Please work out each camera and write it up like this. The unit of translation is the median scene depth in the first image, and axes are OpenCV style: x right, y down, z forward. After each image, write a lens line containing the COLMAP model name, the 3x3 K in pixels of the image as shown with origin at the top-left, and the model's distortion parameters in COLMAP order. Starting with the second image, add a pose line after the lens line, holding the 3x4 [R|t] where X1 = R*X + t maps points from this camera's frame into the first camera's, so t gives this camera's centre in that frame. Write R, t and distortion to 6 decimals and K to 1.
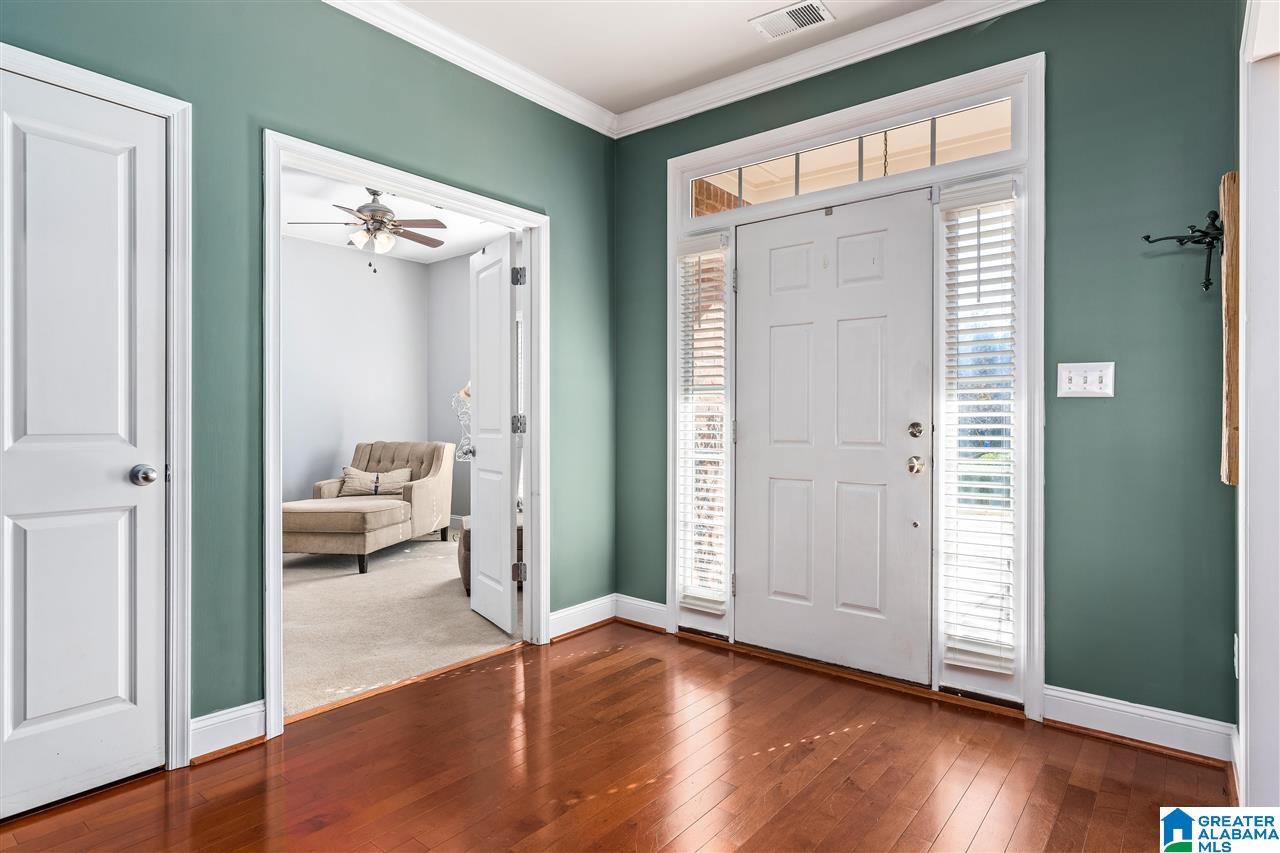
lens RADIAL K [[690.3, 0, 640.0], [0, 690.3, 426.5], [0, 0, 1]] dist [0.000725, 0.000153]
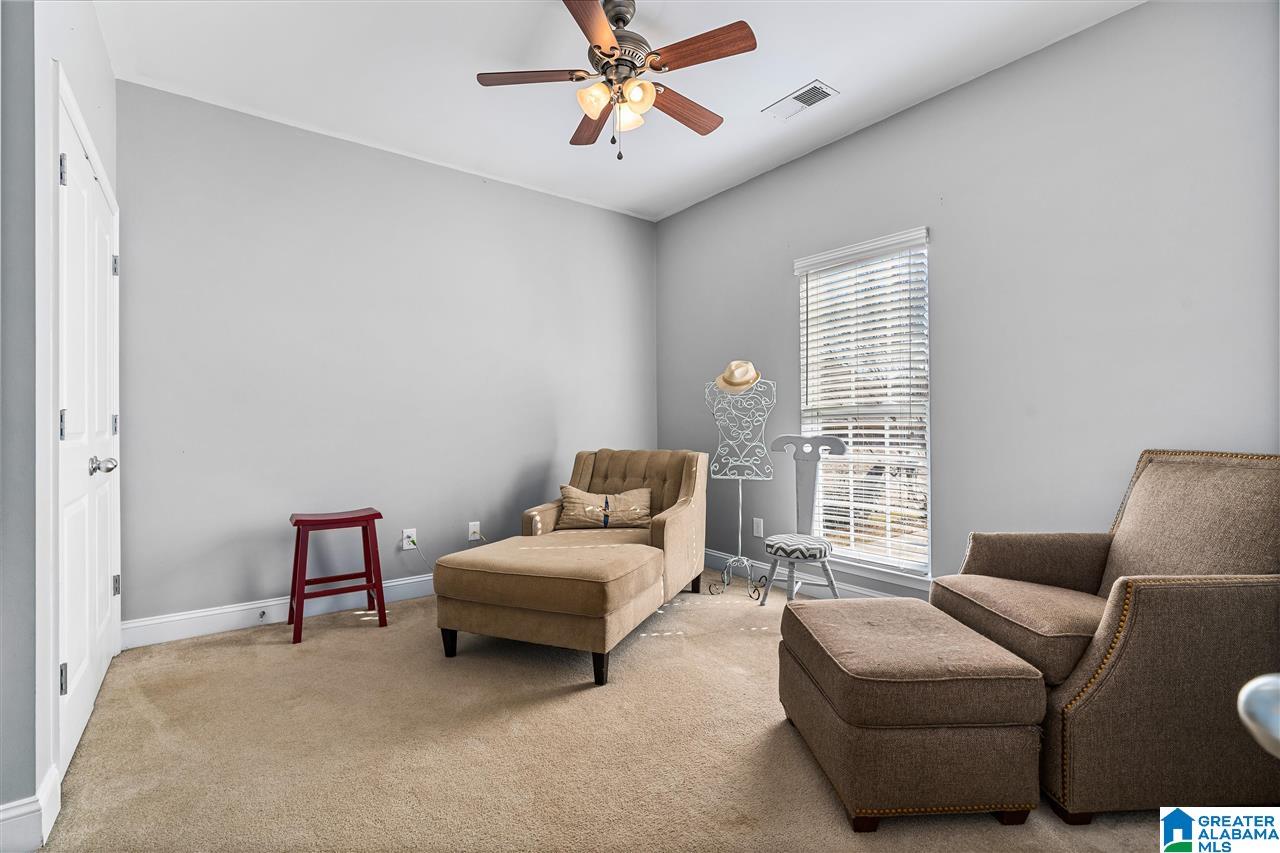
lens RADIAL K [[568.4, 0, 640.0], [0, 568.4, 426.5], [0, 0, 1]] dist [0.000155, 0.000001]
pose [[0.970142, -0.004312, -0.242499, -0.206926], [0.002955, 0.999978, -0.005956, 0.000730], [0.242519, 0.005061, 0.970133, 0.446568]]
